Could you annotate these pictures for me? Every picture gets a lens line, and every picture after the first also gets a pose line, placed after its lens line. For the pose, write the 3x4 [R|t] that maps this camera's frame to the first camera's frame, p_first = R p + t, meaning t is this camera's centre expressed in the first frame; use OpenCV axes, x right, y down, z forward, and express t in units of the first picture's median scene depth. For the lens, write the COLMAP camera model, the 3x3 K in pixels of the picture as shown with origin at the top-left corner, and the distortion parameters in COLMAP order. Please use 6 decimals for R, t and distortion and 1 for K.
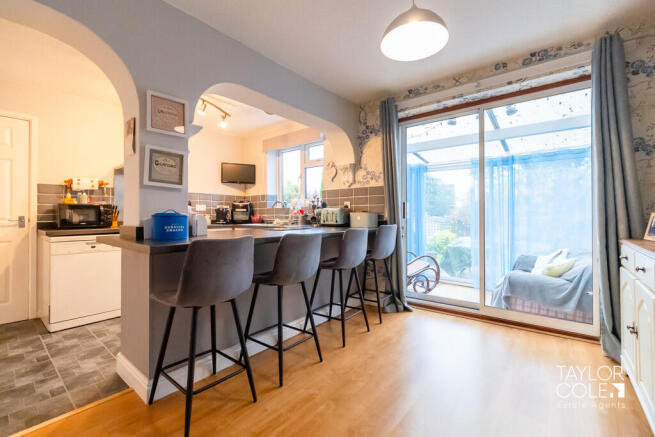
lens RADIAL K [[286.1, 0, 330.8], [0, 286.1, 213.2], [0, 0, 1]] dist [-0.000840, 0.000450]
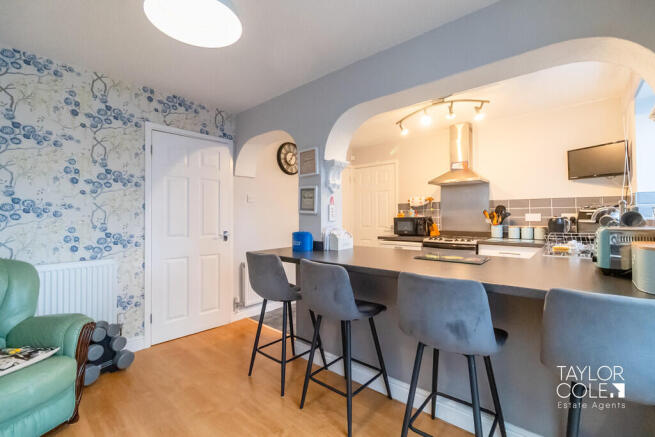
lens RADIAL K [[292.9, 0, 329.7], [0, 292.9, 213.4], [0, 0, 1]] dist [-0.002413, -0.000605]
pose [[-0.033506, -0.009955, -0.999389, 0.476704], [0.015072, 0.999832, -0.010465, -0.039473], [0.999325, -0.015413, -0.033350, 0.632946]]
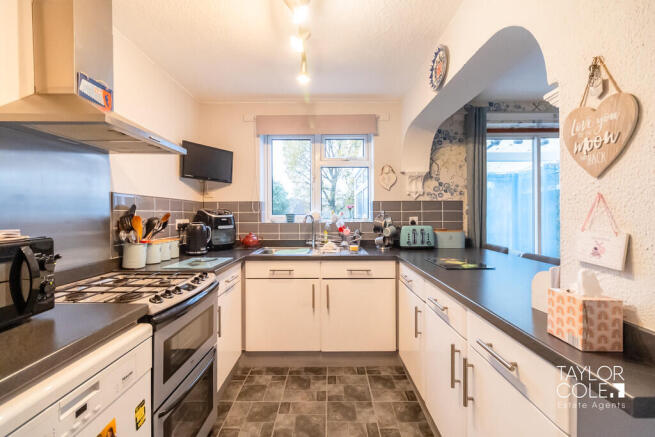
lens RADIAL K [[286.1, 0, 330.8], [0, 286.1, 213.2], [0, 0, 1]] dist [-0.000840, 0.000450]
pose [[0.774176, -0.001340, 0.632970, -0.713379], [-0.001828, 0.999989, 0.004353, -0.058517], [-0.632968, -0.004526, 0.774164, 0.563536]]
